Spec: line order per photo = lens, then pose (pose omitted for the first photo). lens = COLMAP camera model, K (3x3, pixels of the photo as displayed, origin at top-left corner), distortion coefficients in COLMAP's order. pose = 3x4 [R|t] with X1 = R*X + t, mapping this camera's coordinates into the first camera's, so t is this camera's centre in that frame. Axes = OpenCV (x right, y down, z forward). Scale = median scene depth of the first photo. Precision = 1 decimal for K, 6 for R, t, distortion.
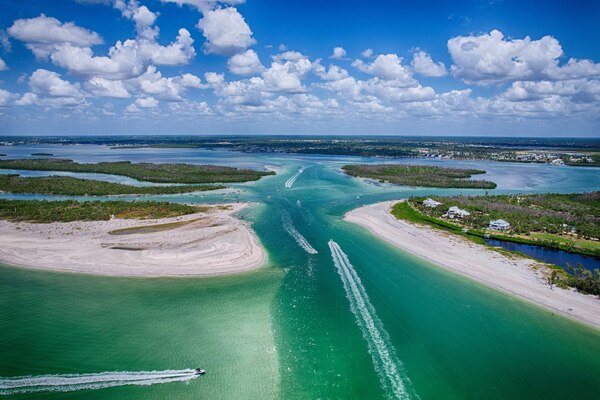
lens RADIAL K [[392.6, 0, 300.0], [0, 392.6, 200.0], [0, 0, 1]] dist [-0.082721, 0.082564]
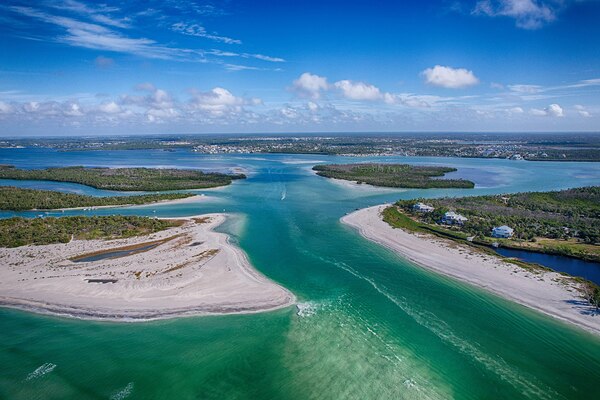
lens RADIAL K [[392.6, 0, 300.0], [0, 392.6, 200.0], [0, 0, 1]] dist [-0.082721, 0.082564]
pose [[0.993708, -0.031382, 0.107514, -0.064963], [0.030620, 0.999493, 0.008733, -0.029472], [-0.107733, -0.005386, 0.994165, 0.088527]]
